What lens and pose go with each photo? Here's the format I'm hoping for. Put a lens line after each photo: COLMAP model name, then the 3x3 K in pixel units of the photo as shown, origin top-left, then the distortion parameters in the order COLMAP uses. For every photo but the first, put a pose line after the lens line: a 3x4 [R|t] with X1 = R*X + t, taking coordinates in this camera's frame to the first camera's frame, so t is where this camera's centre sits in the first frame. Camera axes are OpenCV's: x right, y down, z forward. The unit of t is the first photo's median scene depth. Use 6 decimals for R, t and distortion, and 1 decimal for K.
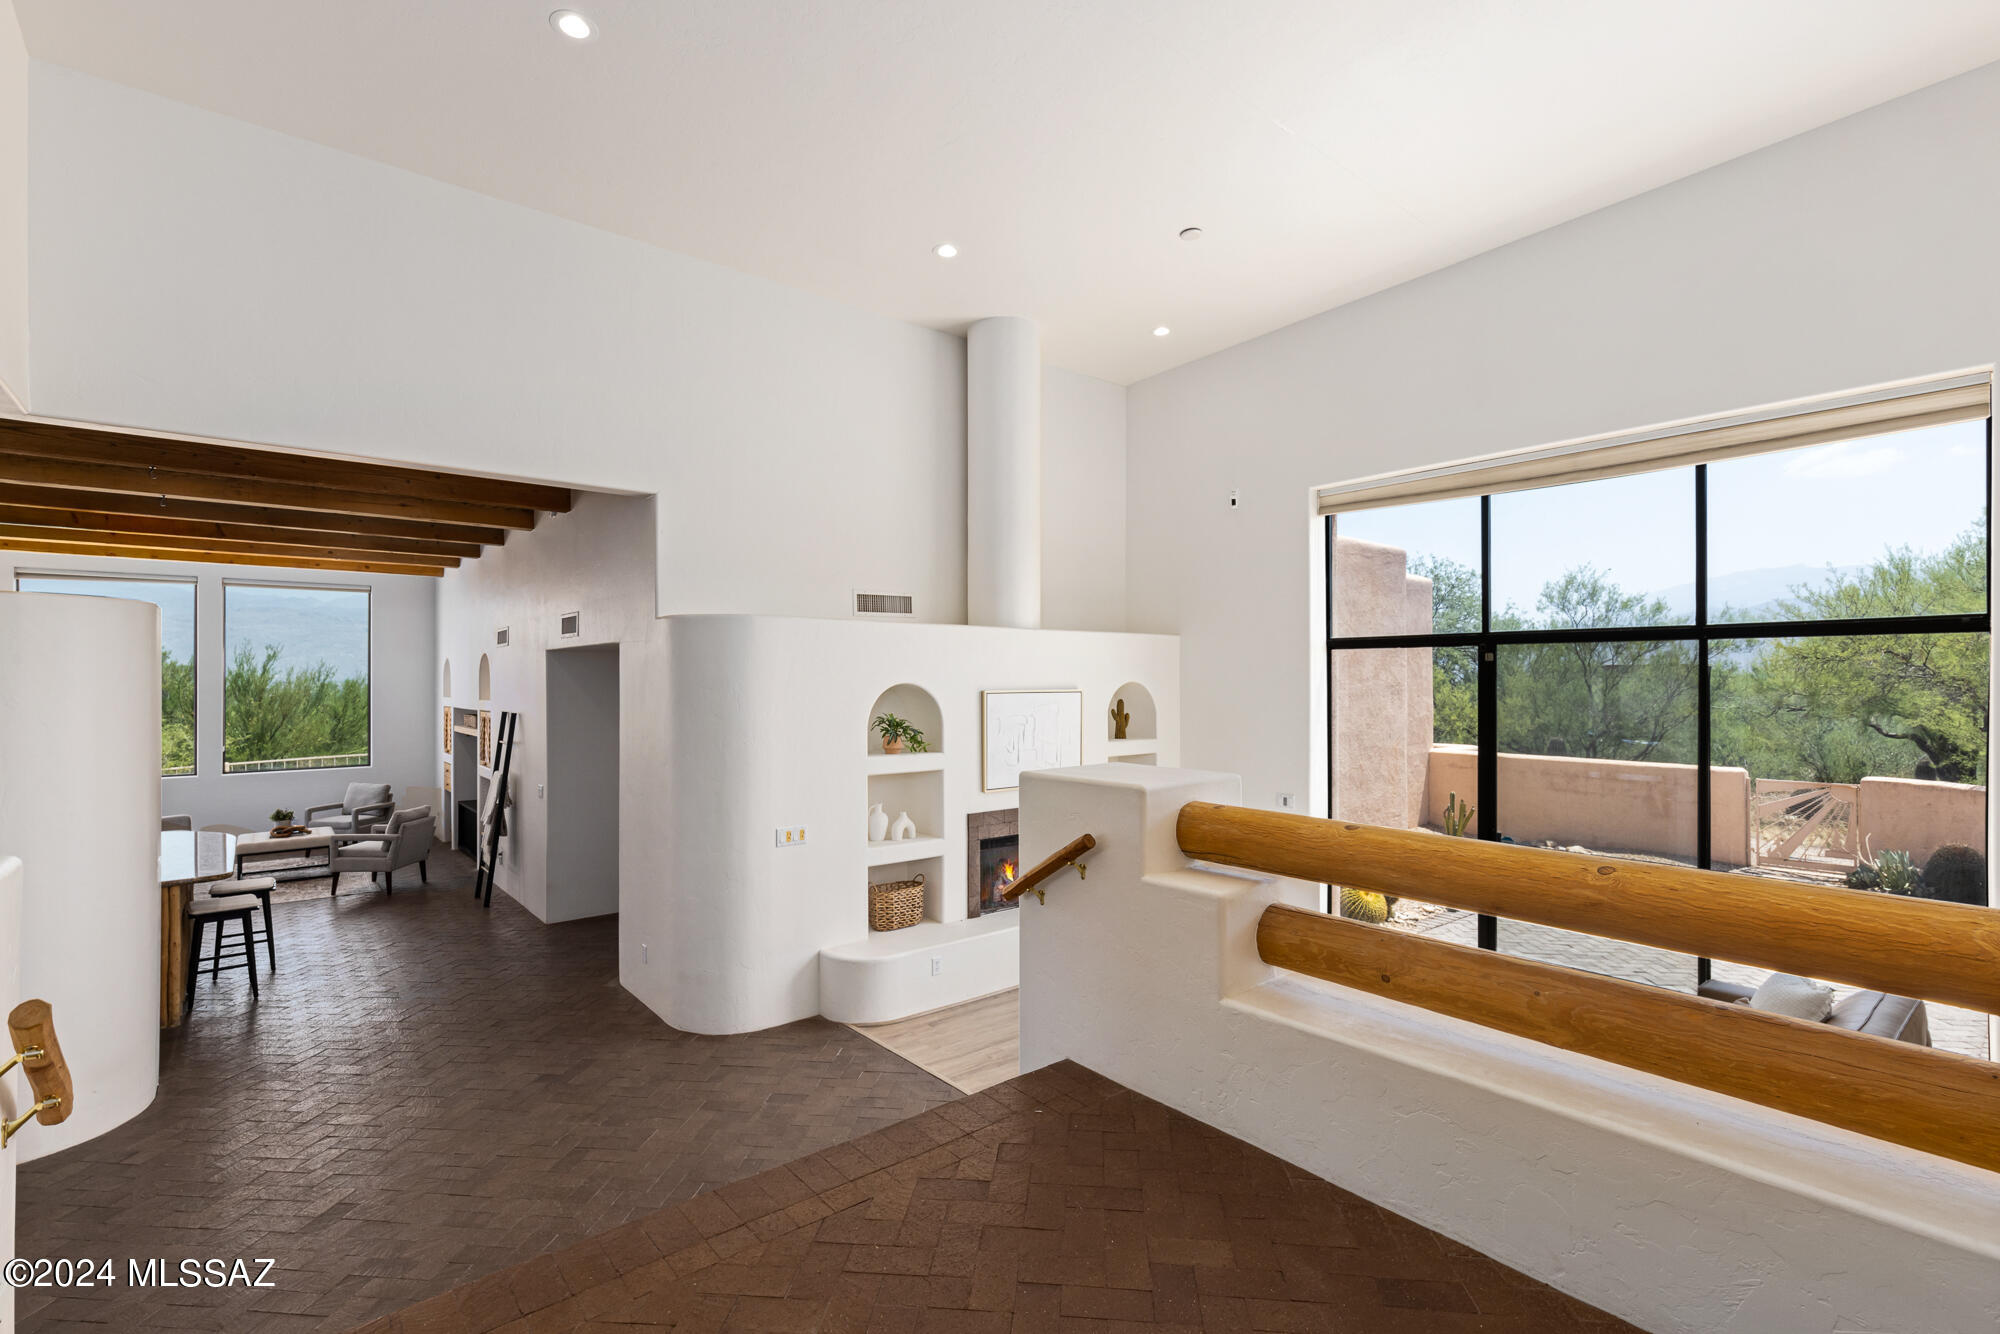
lens RADIAL K [[896.5, 0, 992.3], [0, 896.5, 671.5], [0, 0, 1]] dist [0.004377, -0.000109]
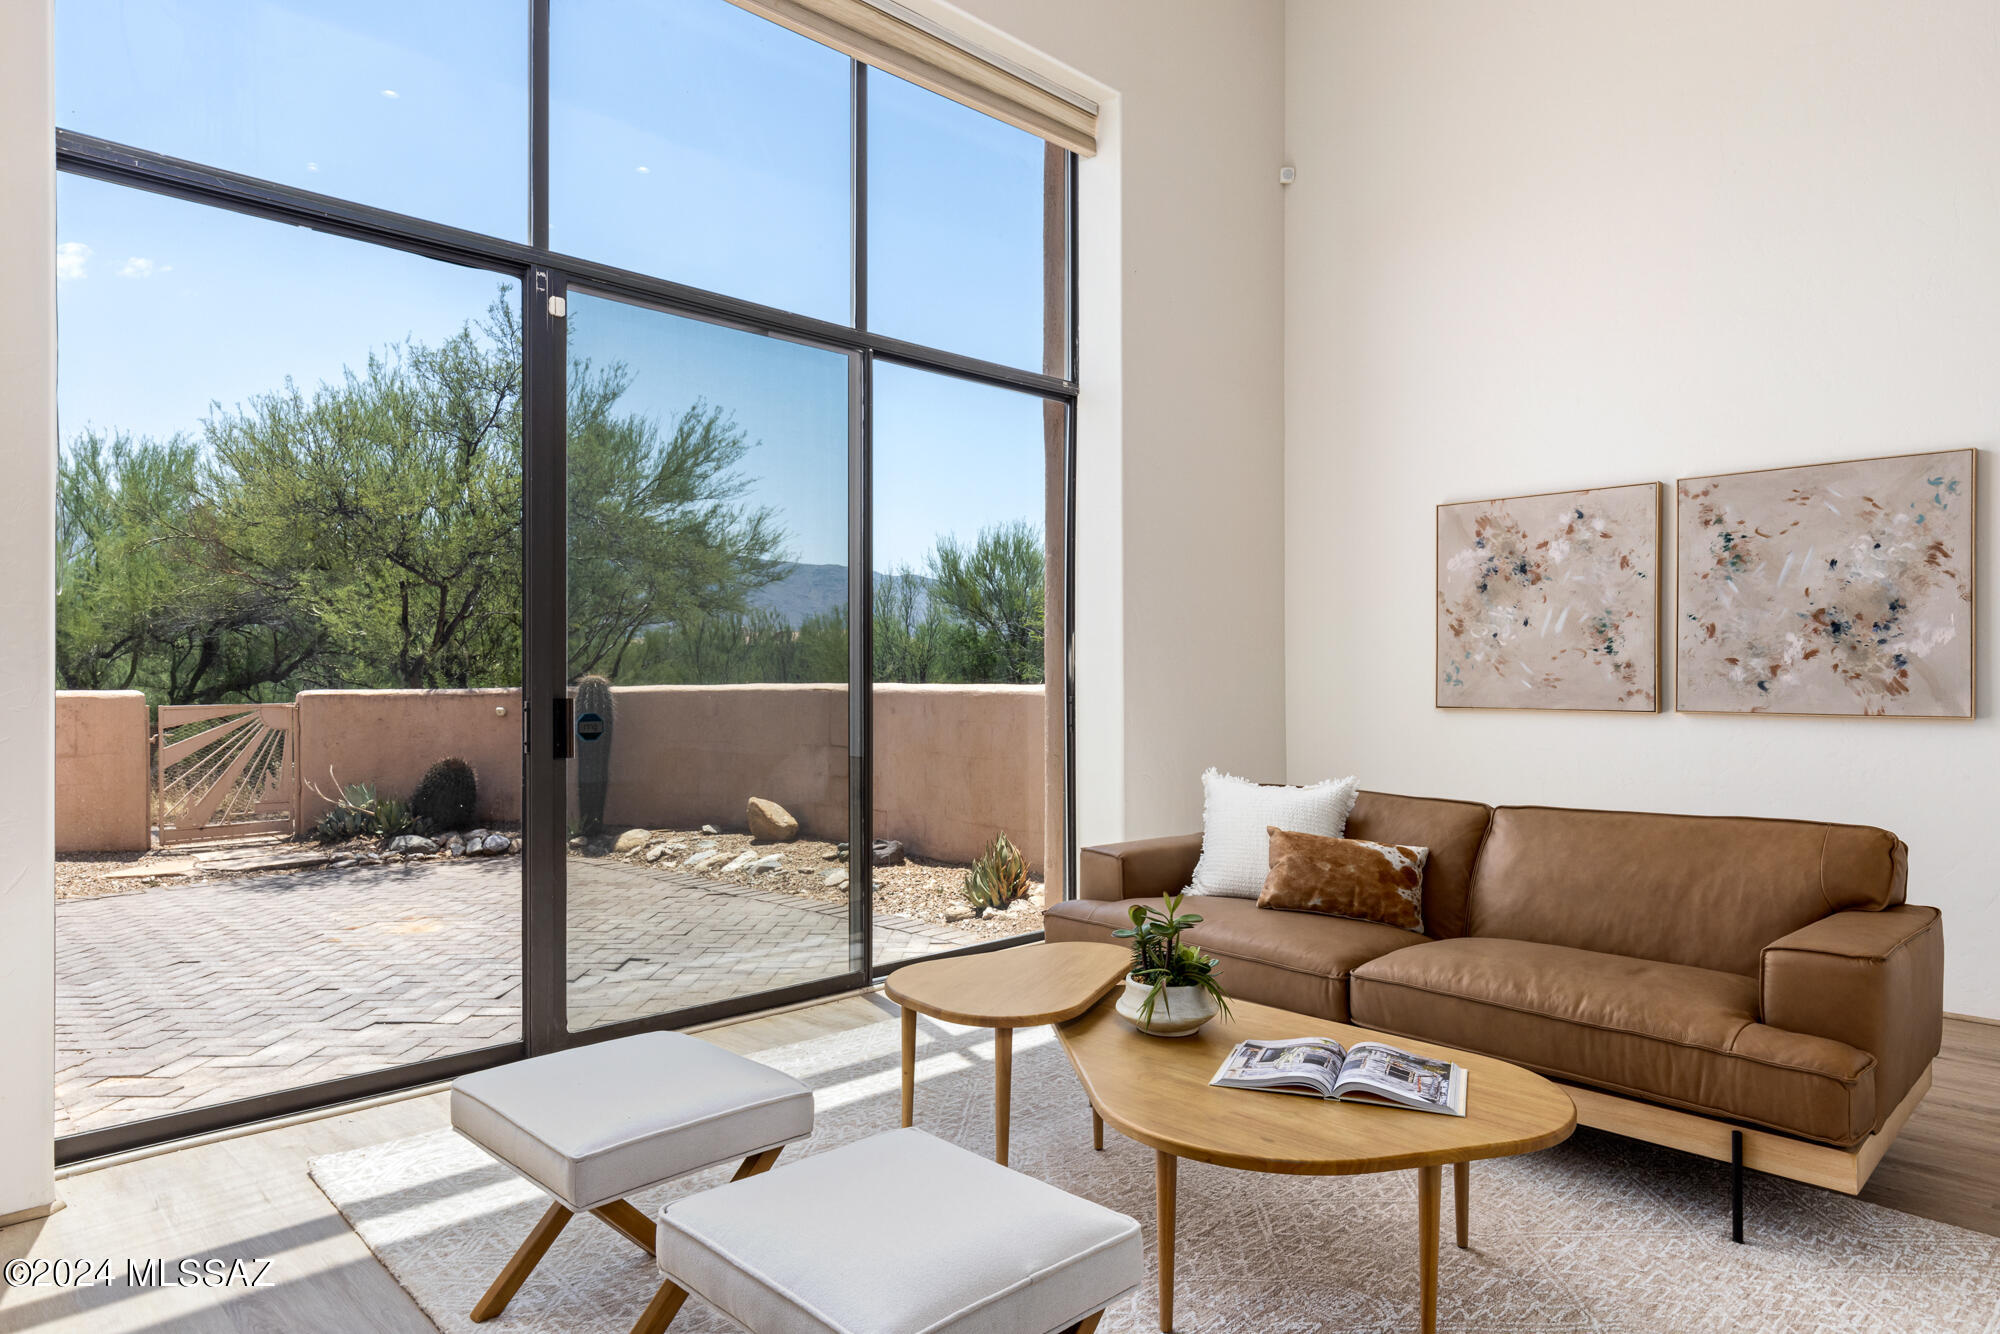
lens RADIAL K [[1203.9, 0, 991.0], [0, 1203.9, 679.0], [0, 0, 1]] dist [0.009307, -0.000506]
pose [[-0.083208, 0.003325, 0.996527, -0.047049], [-0.009952, 0.999942, -0.004167, 0.144089], [-0.996482, -0.010264, -0.083170, 0.733421]]
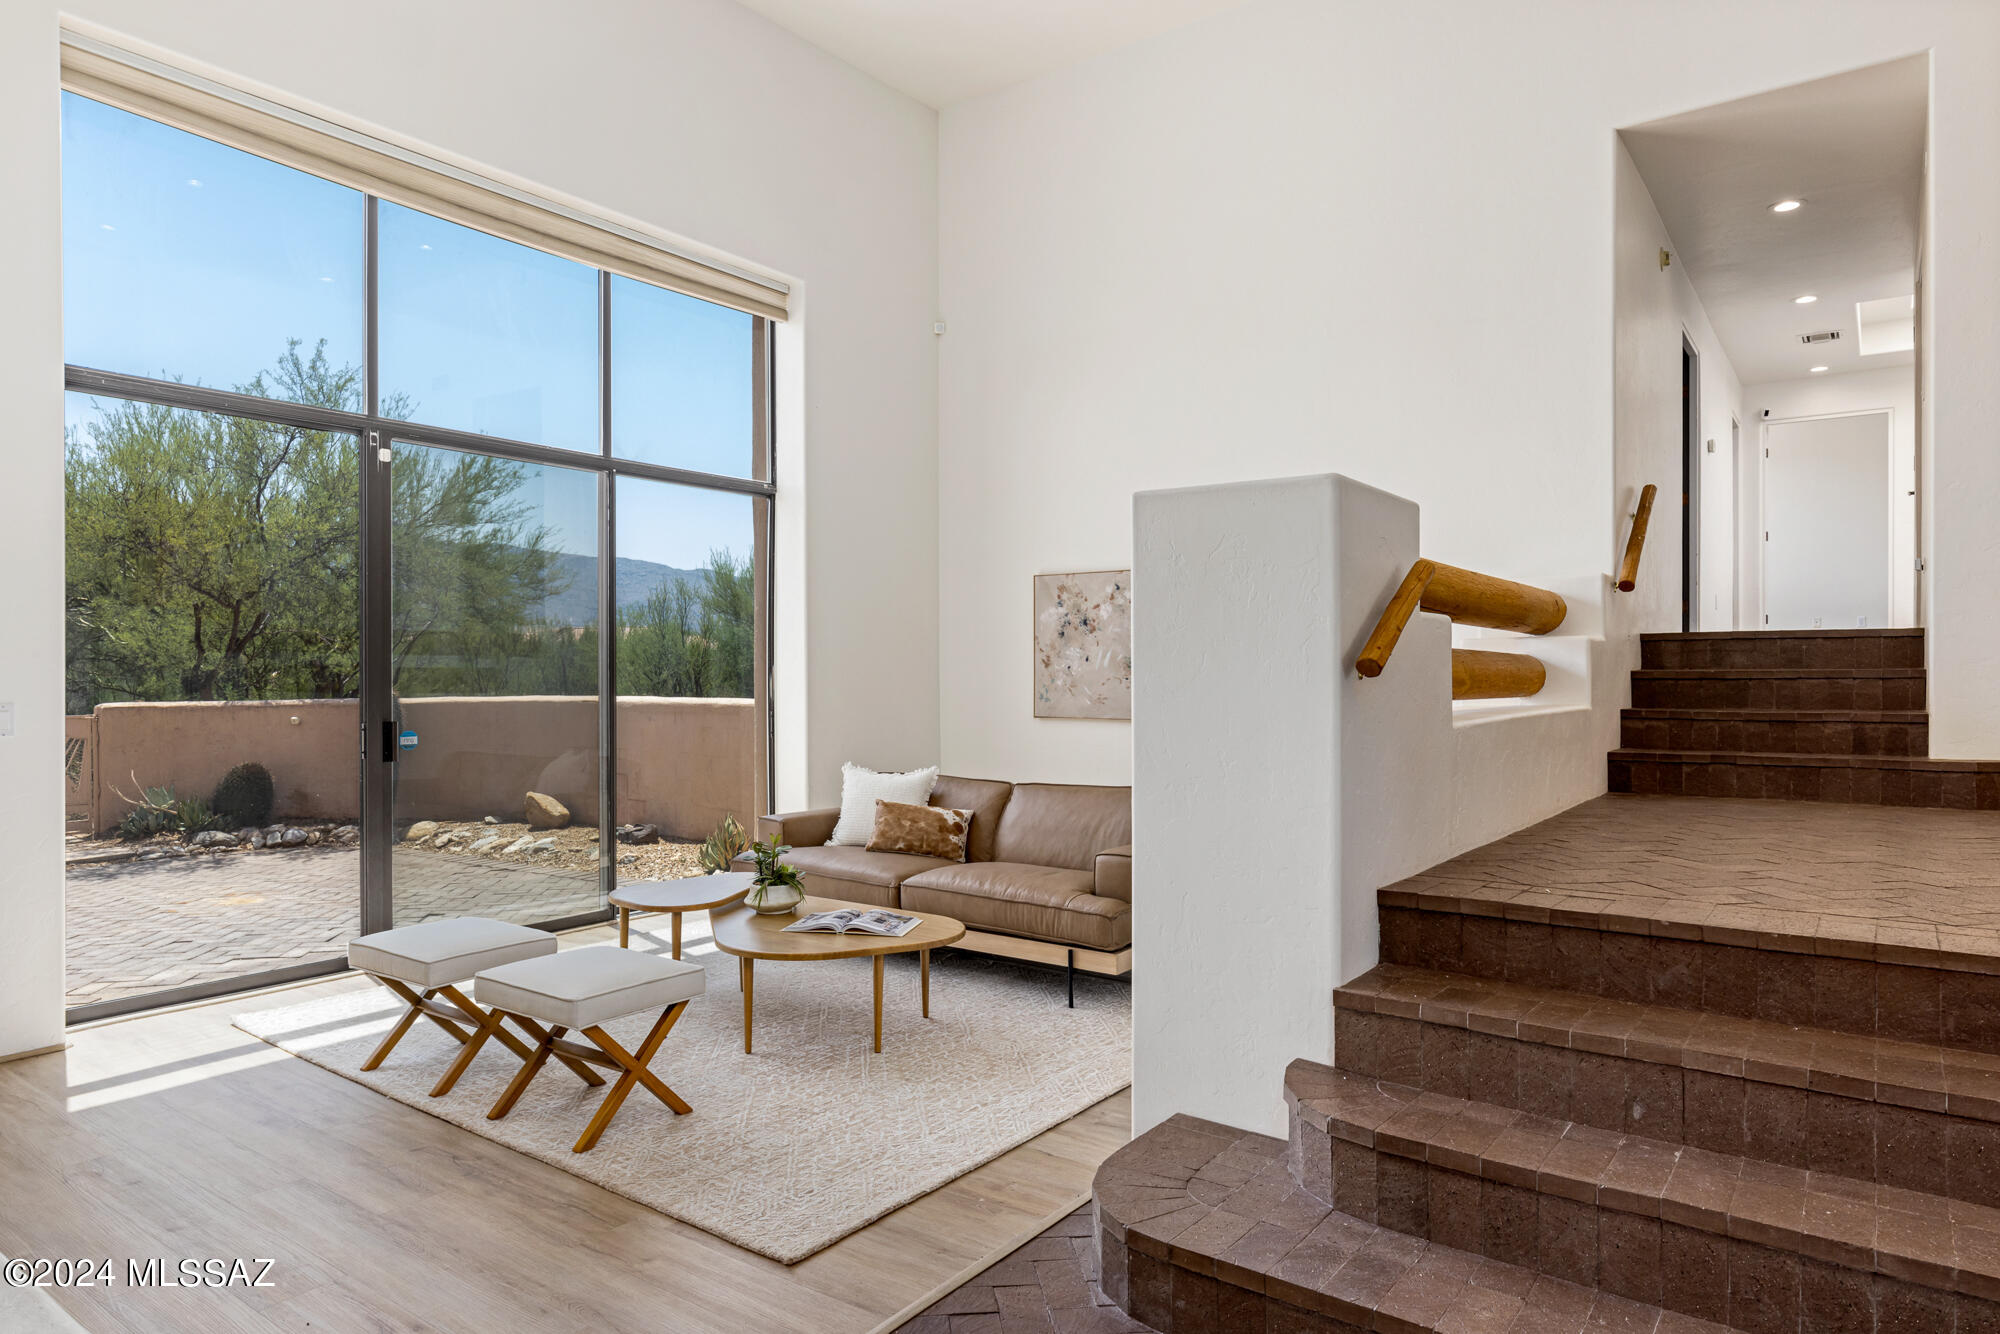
lens RADIAL K [[1203.9, 0, 1005.0], [0, 1203.9, 671.3], [0, 0, 1]] dist [0.009307, -0.000506]
pose [[-0.257194, 0.004940, 0.966347, -0.344940], [-0.007222, 0.999949, -0.007034, 0.123134], [-0.966333, -0.008788, -0.257145, 0.695290]]
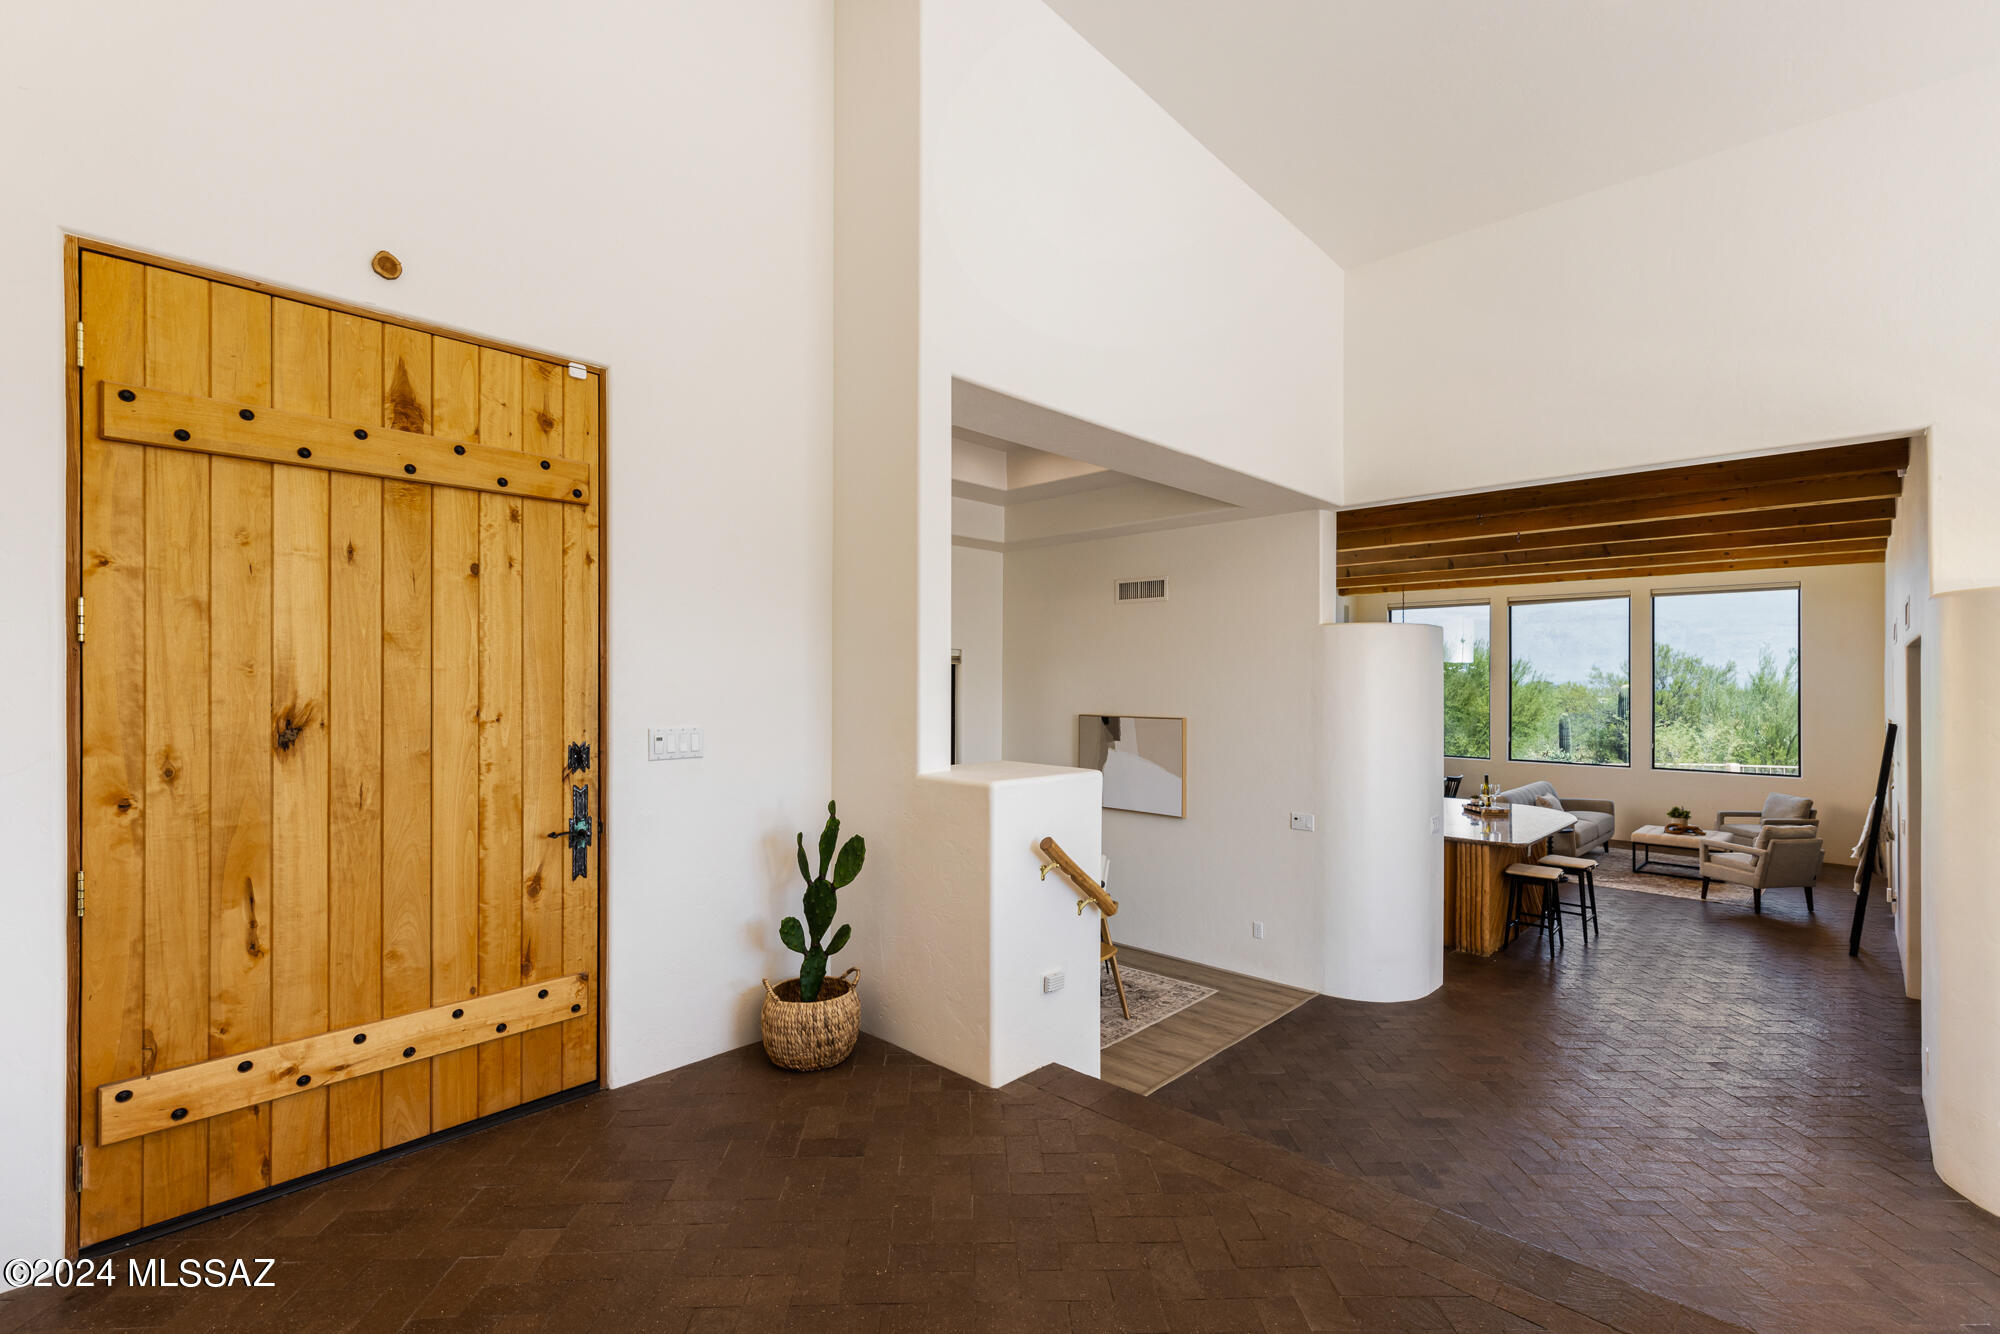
lens RADIAL K [[896.5, 0, 1014.2], [0, 896.5, 671.5], [0, 0, 1]] dist [0.004377, -0.000109]
pose [[0.133742, -0.007473, -0.990988, 0.200180], [0.004086, 0.999967, -0.006989, 0.000117], [0.991008, -0.003114, 0.133768, 0.139259]]
